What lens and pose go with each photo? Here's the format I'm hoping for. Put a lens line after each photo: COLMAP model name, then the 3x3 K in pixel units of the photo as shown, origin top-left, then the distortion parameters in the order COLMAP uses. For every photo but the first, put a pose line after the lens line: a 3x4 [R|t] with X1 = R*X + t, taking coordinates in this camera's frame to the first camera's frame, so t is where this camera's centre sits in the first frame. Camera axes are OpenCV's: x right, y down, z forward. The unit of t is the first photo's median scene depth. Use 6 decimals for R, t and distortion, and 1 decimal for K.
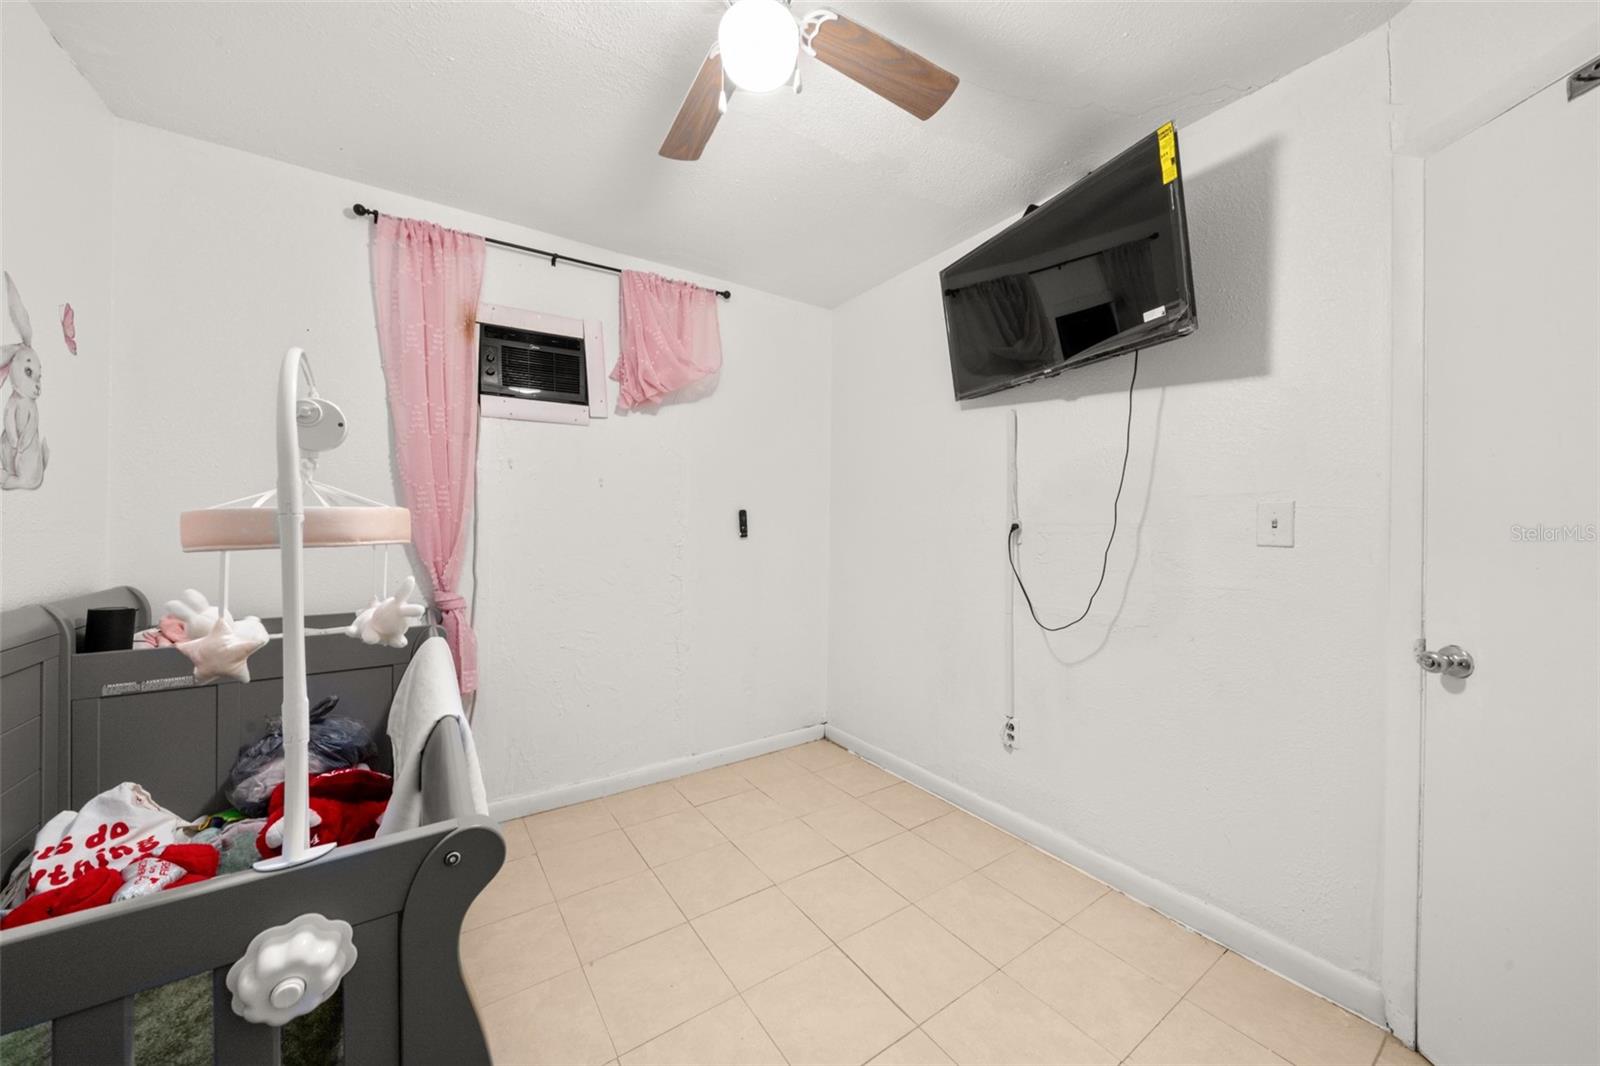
lens RADIAL K [[555.8, 0, 778.3], [0, 555.8, 530.4], [0, 0, 1]] dist [-0.004908, 0.000139]
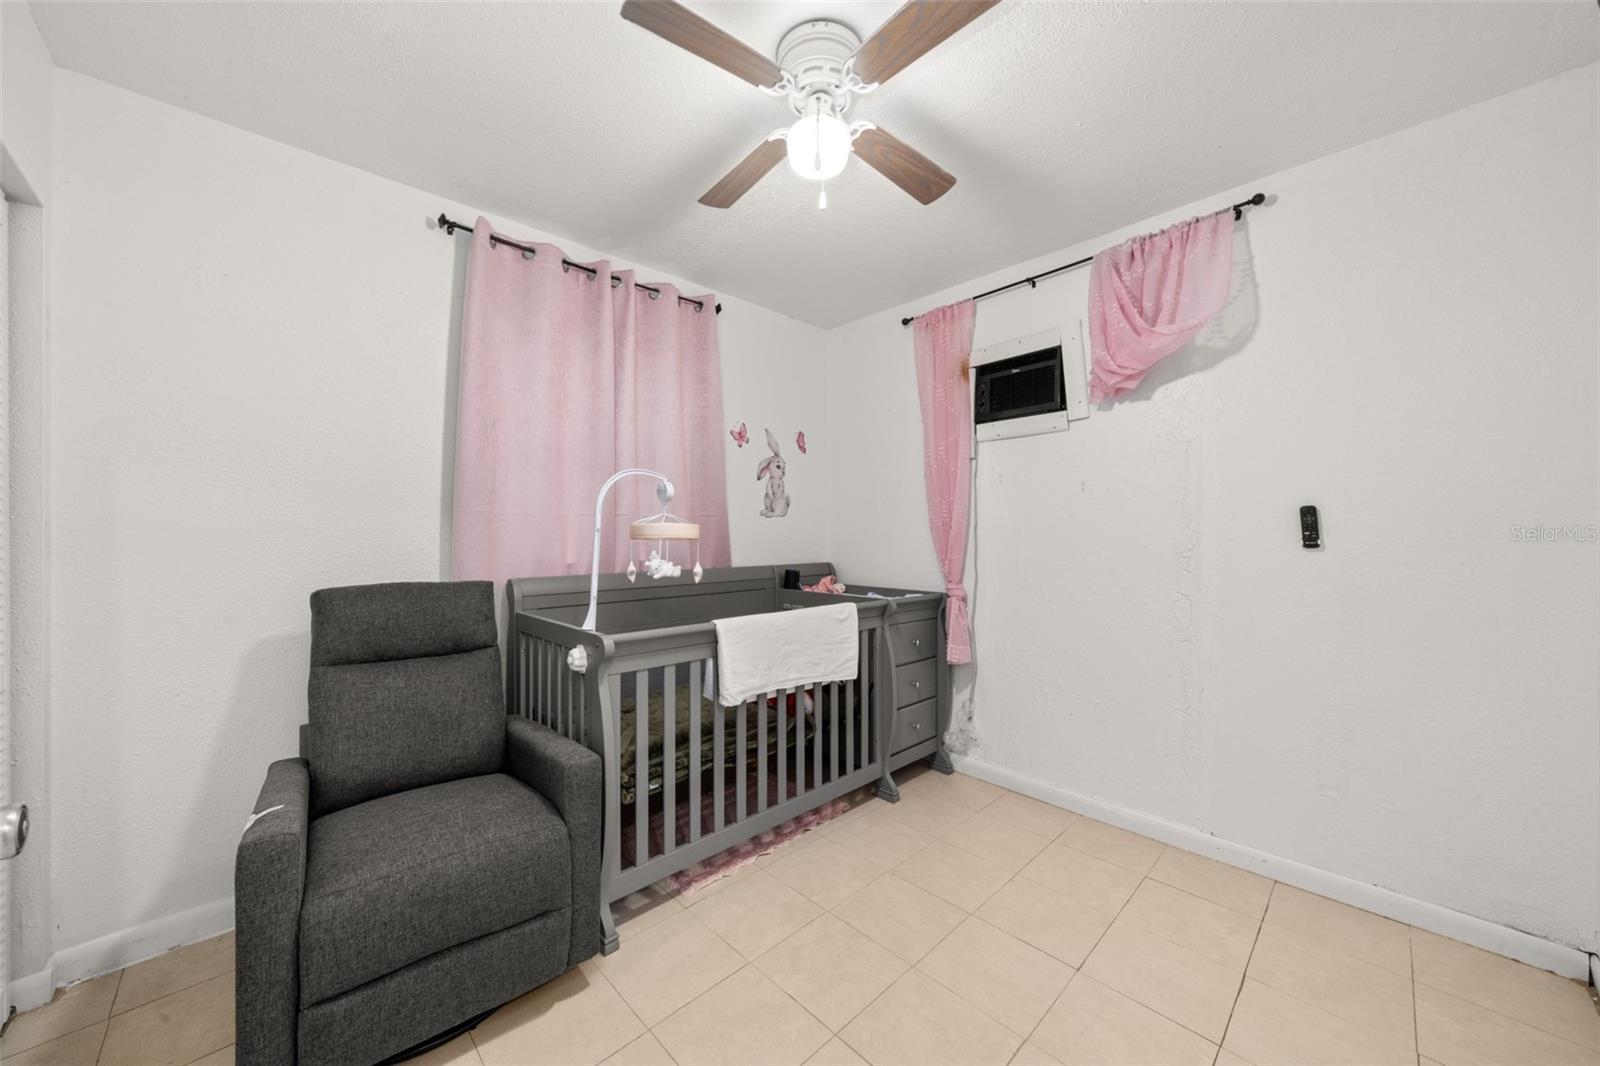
lens RADIAL K [[577.0, 0, 789.1], [0, 577.0, 537.2], [0, 0, 1]] dist [-0.002104, -0.000074]
pose [[0.174672, 0.004015, -0.984618, 0.641321], [-0.008491, 0.999961, 0.002572, 0.003782], [0.984590, 0.007911, 0.174699, 0.367916]]
